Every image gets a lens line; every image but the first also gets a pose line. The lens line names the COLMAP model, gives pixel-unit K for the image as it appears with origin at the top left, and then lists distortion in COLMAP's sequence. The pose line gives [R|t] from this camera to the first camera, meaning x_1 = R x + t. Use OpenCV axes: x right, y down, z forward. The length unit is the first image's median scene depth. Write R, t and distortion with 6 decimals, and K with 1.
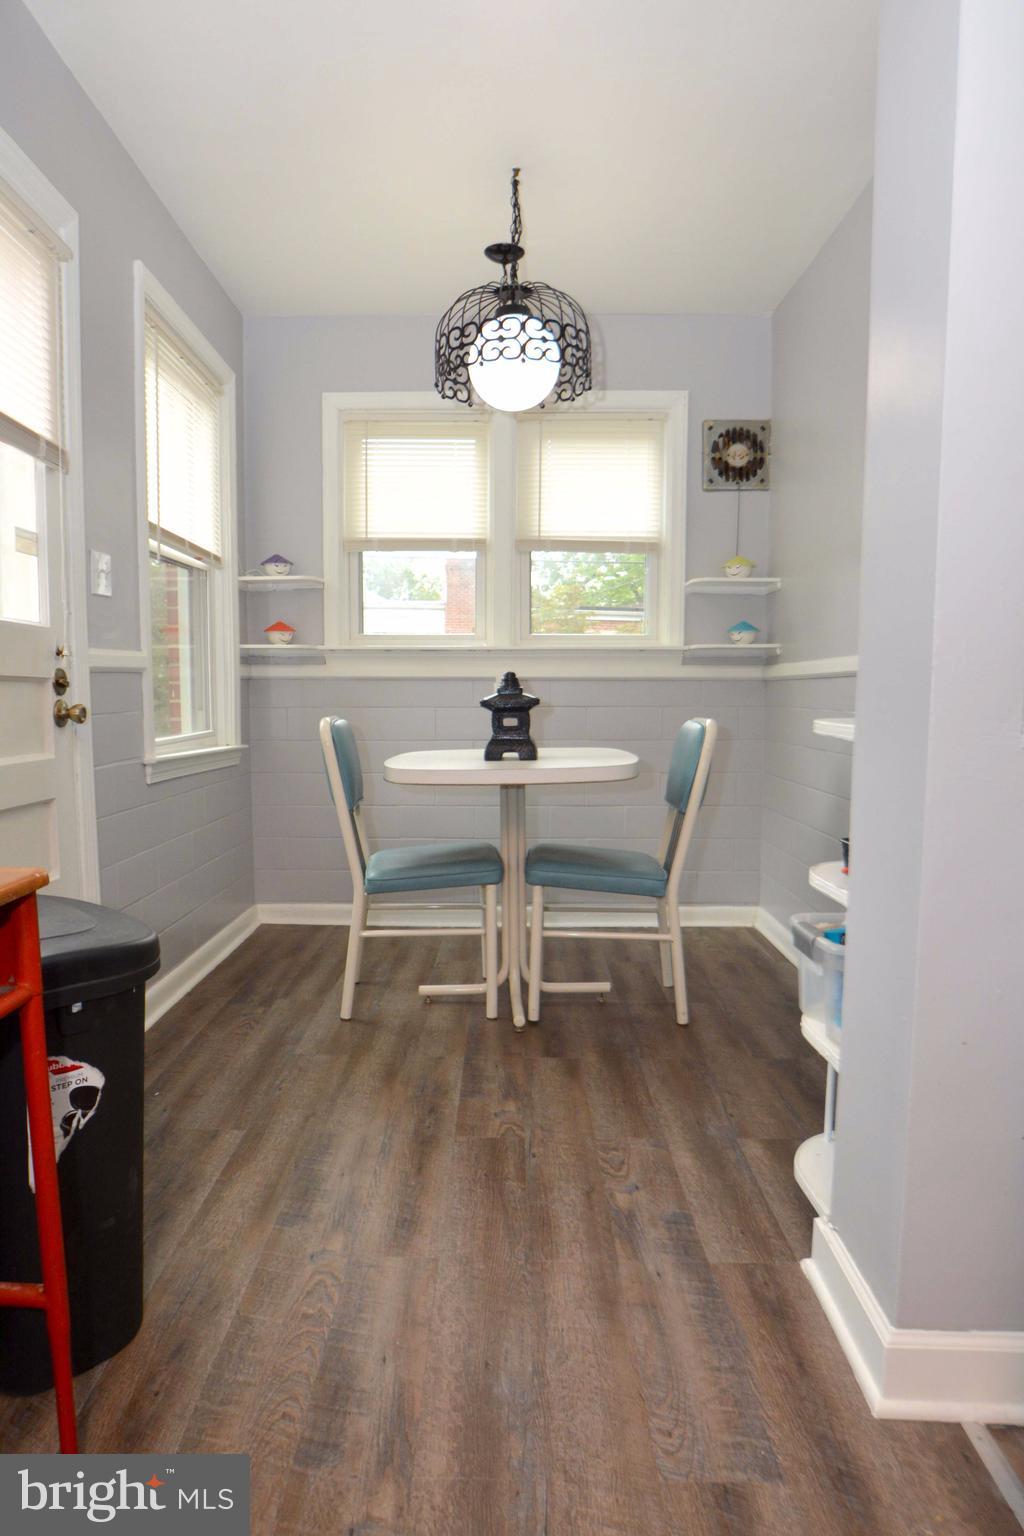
lens RADIAL K [[946.3, 0, 491.4], [0, 946.3, 773.6], [0, 0, 1]] dist [-0.060142, 0.000655]
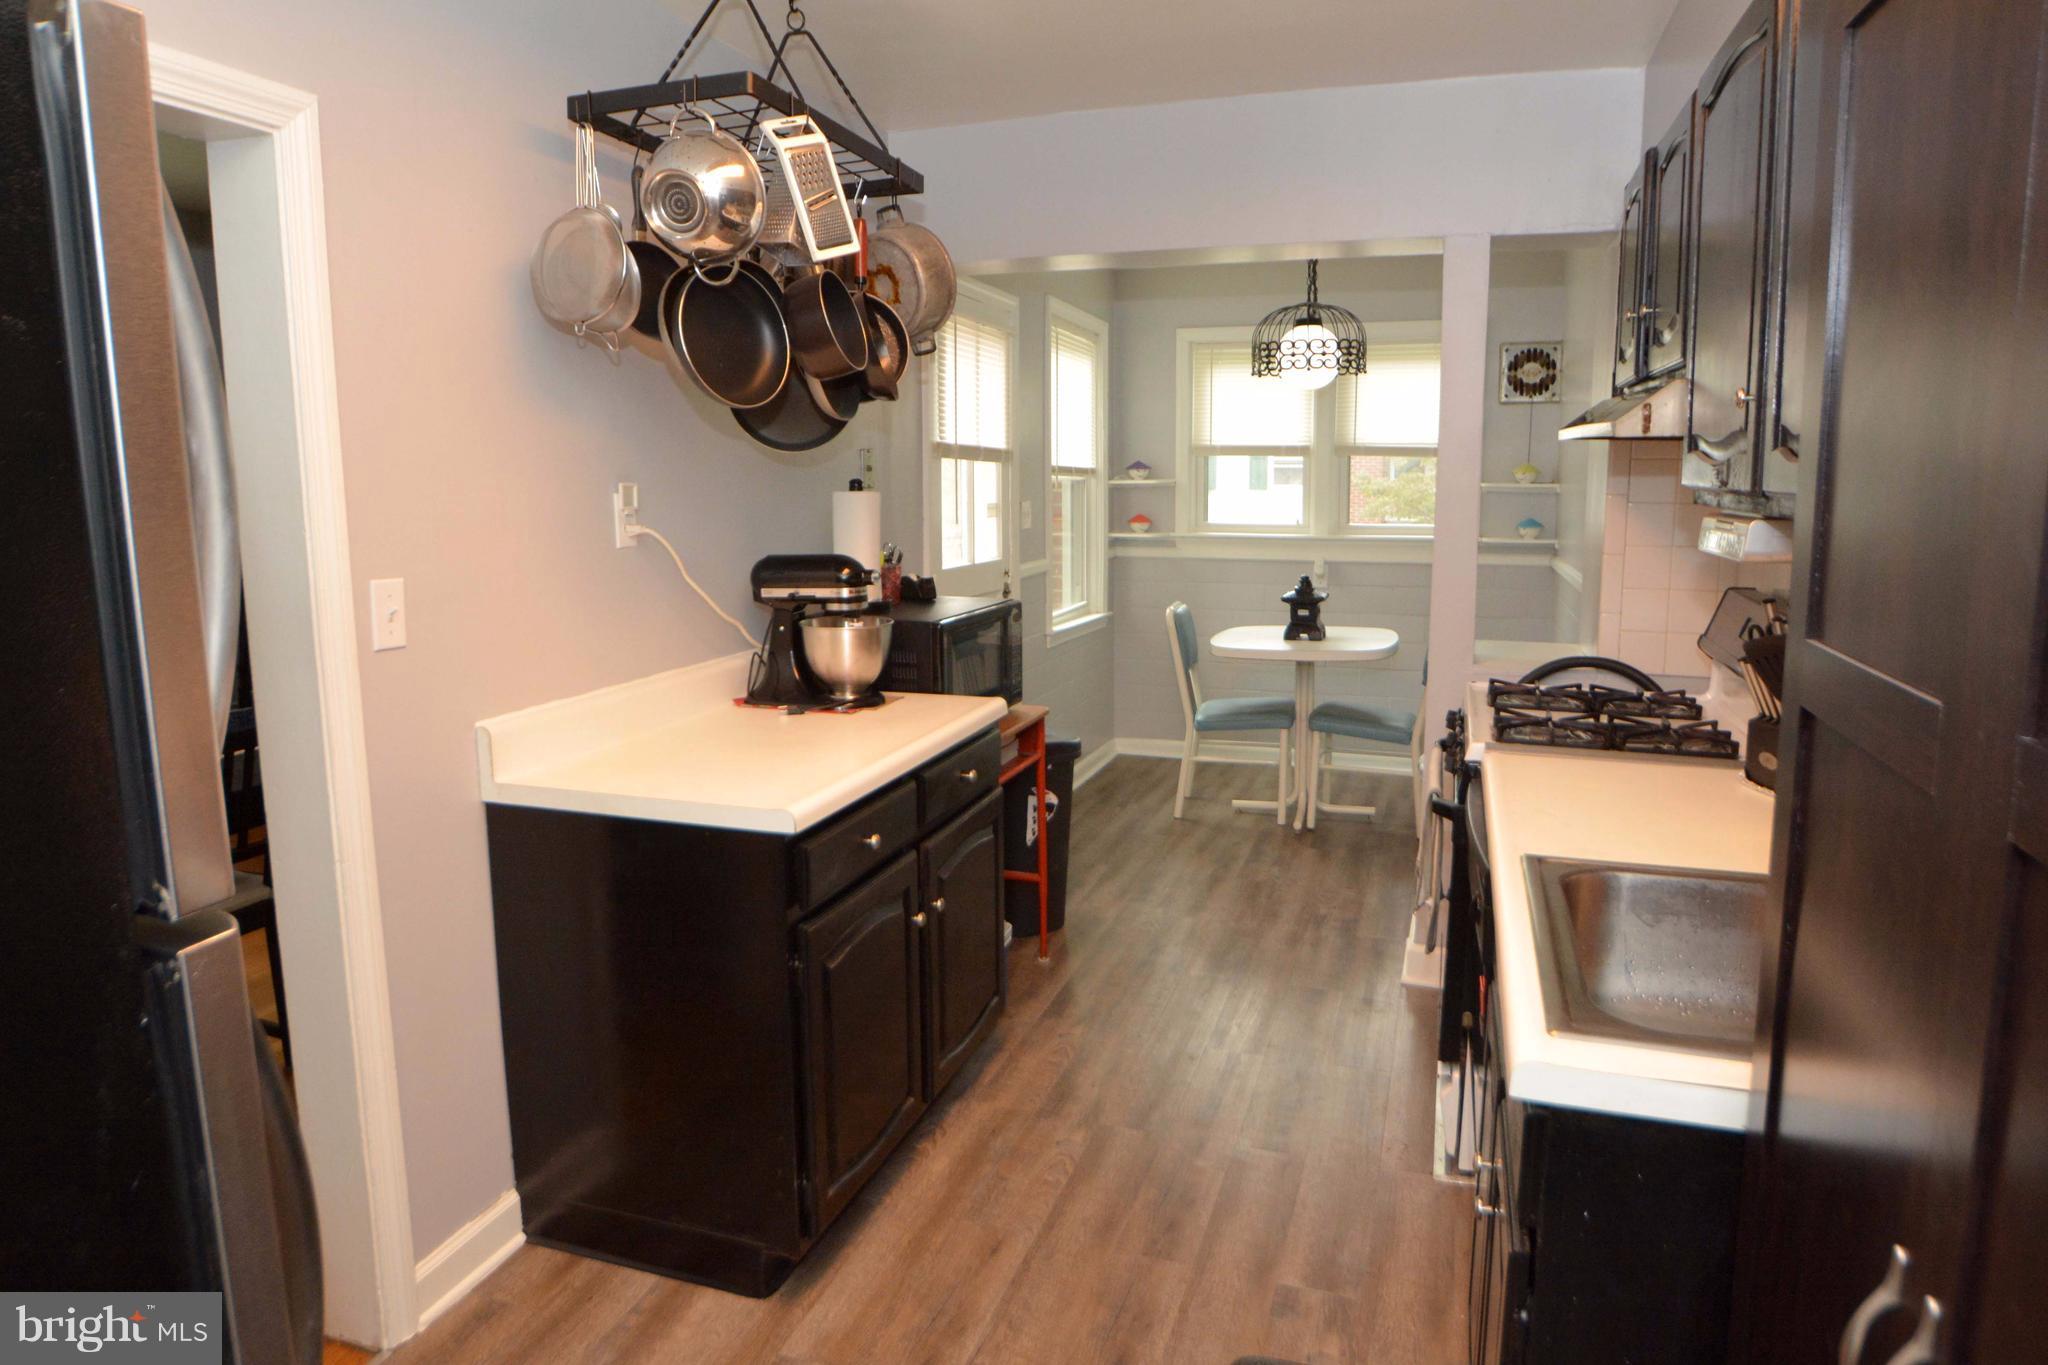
lens RADIAL K [[1261.8, 0, 1010.7], [0, 1261.8, 671.2], [0, 0, 1]] dist [-0.060142, 0.000655]
pose [[0.949960, 0.041412, -0.309613, 0.186247], [-0.020460, 0.997294, 0.070616, -0.090558], [0.311700, -0.060748, 0.948237, -0.872965]]
